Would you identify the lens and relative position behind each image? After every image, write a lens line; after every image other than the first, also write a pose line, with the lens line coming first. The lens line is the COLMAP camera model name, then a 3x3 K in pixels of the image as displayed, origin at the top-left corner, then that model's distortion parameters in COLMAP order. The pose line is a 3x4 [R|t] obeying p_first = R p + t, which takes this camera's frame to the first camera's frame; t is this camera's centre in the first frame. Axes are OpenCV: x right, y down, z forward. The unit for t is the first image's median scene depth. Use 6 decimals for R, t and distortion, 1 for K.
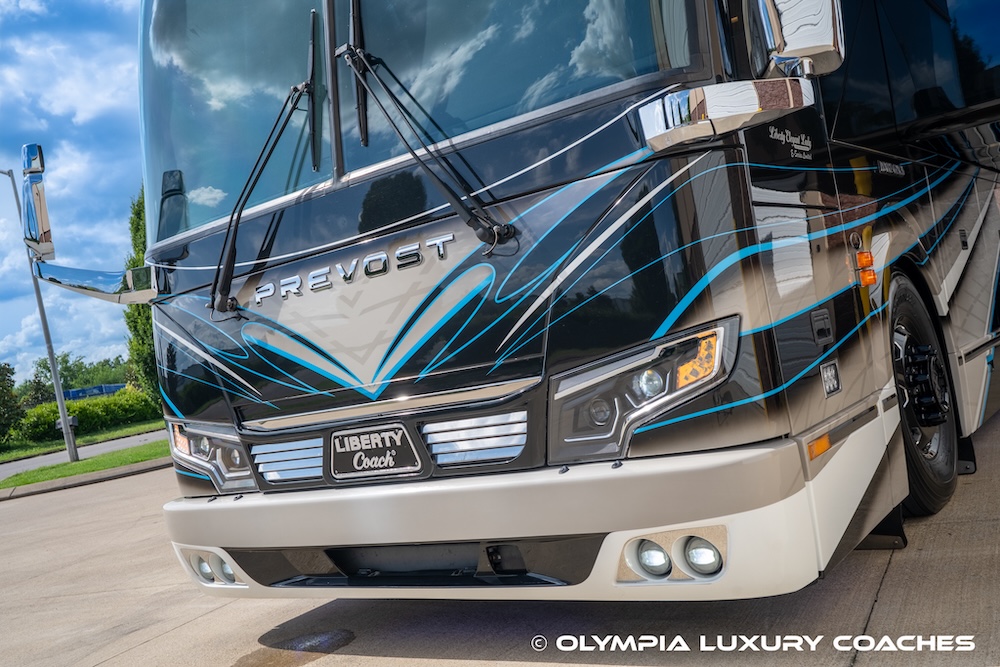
lens RADIAL K [[959.8, 0, 501.9], [0, 959.8, 329.1], [0, 0, 1]] dist [0.058904, 0.000000]
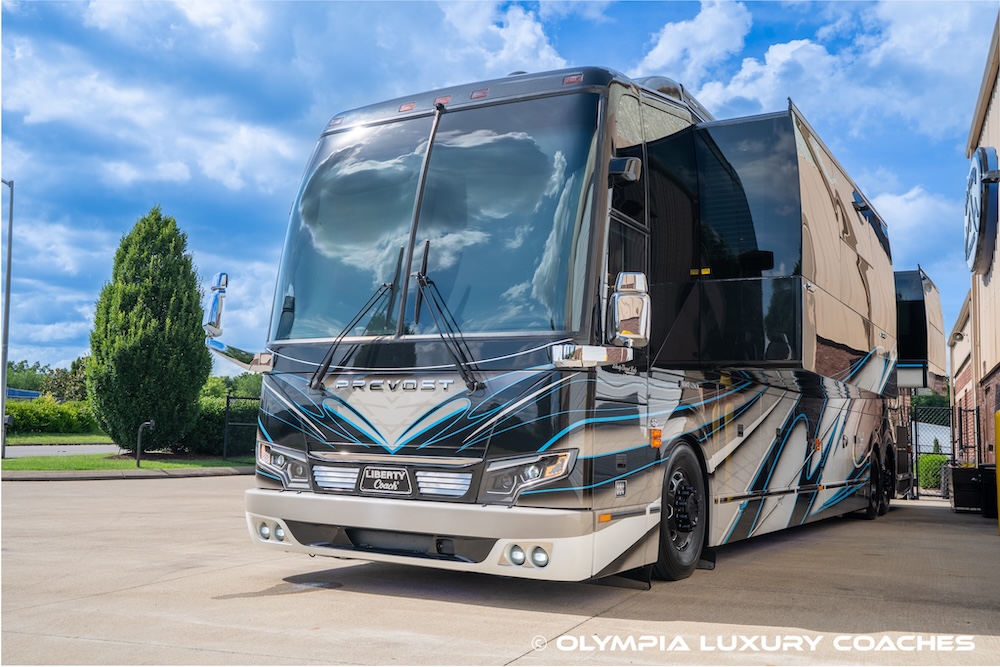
lens RADIAL K [[959.8, 0, 501.3], [0, 959.8, 334.4], [0, 0, 1]] dist [0.058904, 0.000000]
pose [[0.975091, 0.210705, 0.069297, -0.105307], [-0.203563, 0.974174, -0.097711, -0.015363], [-0.088095, 0.081171, 0.992799, -0.946766]]
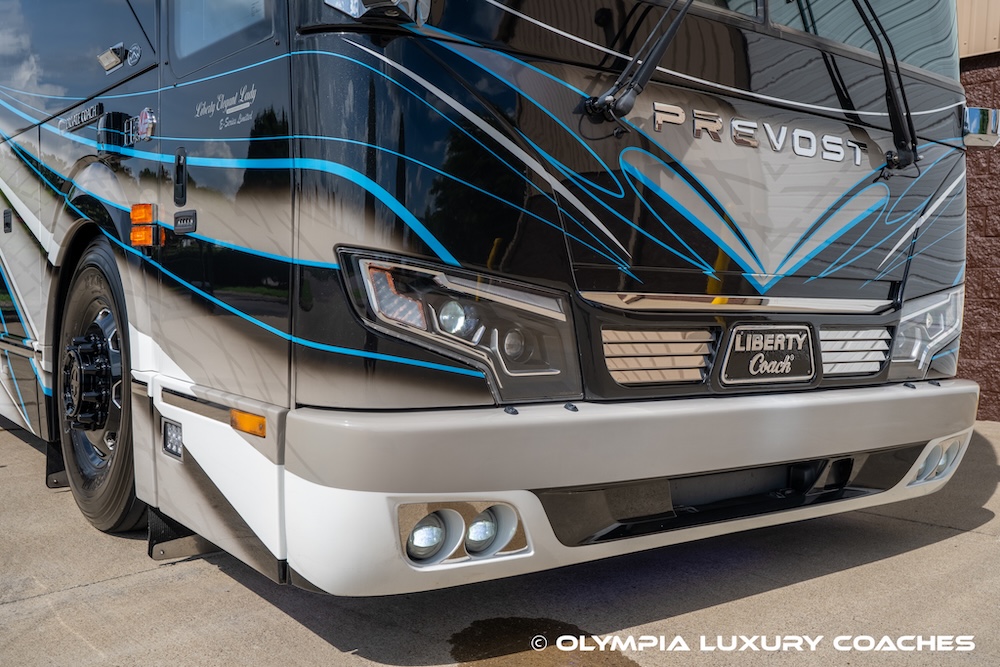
lens RADIAL K [[959.8, 0, 501.3], [0, 959.8, 331.1], [0, 0, 1]] dist [0.058904, 0.000000]
pose [[0.305402, 0.140308, 0.941830, -1.005603], [-0.106501, 0.987912, -0.112639, 0.227957], [-0.946249, -0.065906, 0.316653, 0.959854]]
